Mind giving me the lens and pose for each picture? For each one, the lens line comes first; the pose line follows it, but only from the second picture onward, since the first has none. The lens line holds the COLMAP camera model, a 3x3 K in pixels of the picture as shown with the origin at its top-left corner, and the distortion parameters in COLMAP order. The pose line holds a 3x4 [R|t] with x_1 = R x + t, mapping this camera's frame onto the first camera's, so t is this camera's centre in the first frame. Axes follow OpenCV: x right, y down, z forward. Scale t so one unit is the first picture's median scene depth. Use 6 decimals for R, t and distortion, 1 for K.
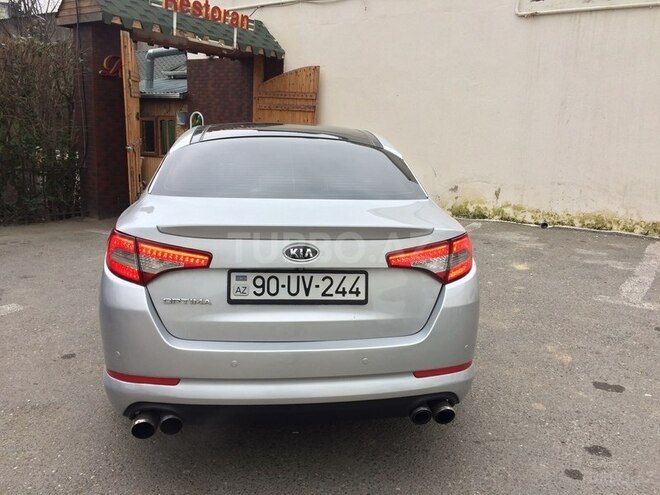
lens RADIAL K [[558.8, 0, 333.9], [0, 558.8, 247.8], [0, 0, 1]] dist [0.089773, -0.119418]
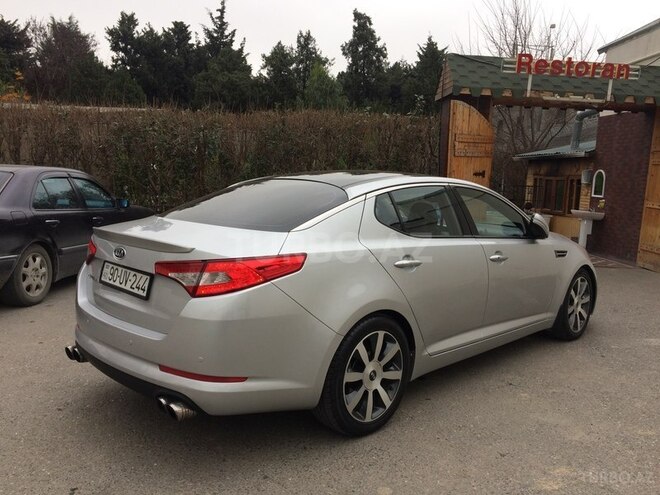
lens RADIAL K [[558.8, 0, 333.9], [0, 558.8, 247.8], [0, 0, 1]] dist [0.089773, -0.119418]
pose [[0.623979, 0.090708, -0.776159, 0.308708], [-0.176239, 0.983986, -0.026688, -0.013586], [0.761308, 0.153442, 0.629973, 0.118376]]
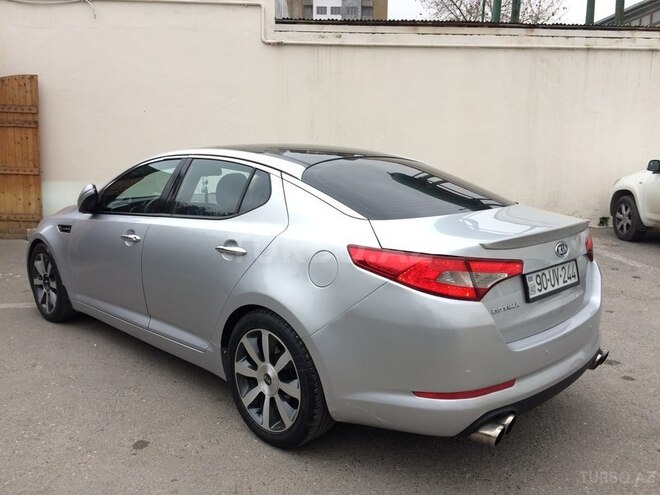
lens RADIAL K [[558.8, 0, 333.9], [0, 558.8, 247.8], [0, 0, 1]] dist [0.089773, -0.119418]
pose [[0.777649, -0.134436, 0.614157, -0.273133], [0.149419, 0.988401, 0.027161, -0.023431], [-0.610685, 0.070645, 0.788716, 0.075213]]
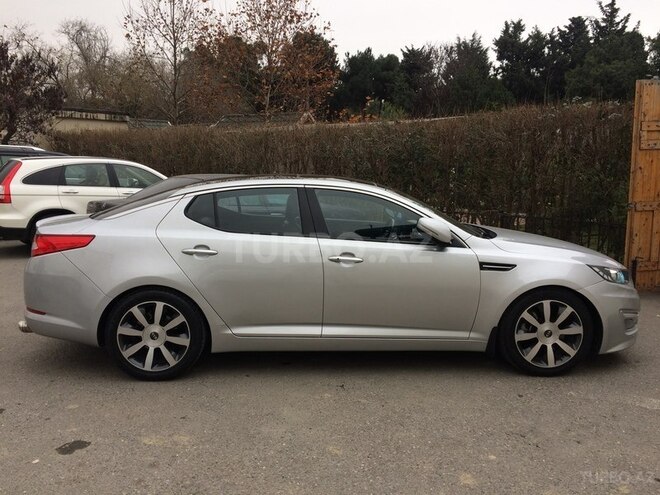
lens RADIAL K [[558.8, 0, 333.9], [0, 558.8, 247.8], [0, 0, 1]] dist [0.089773, -0.119418]
pose [[-0.066600, 0.109230, -0.991783, 0.479351], [-0.218587, 0.968247, 0.121316, -0.098555], [0.973542, 0.224871, -0.040609, 0.493886]]
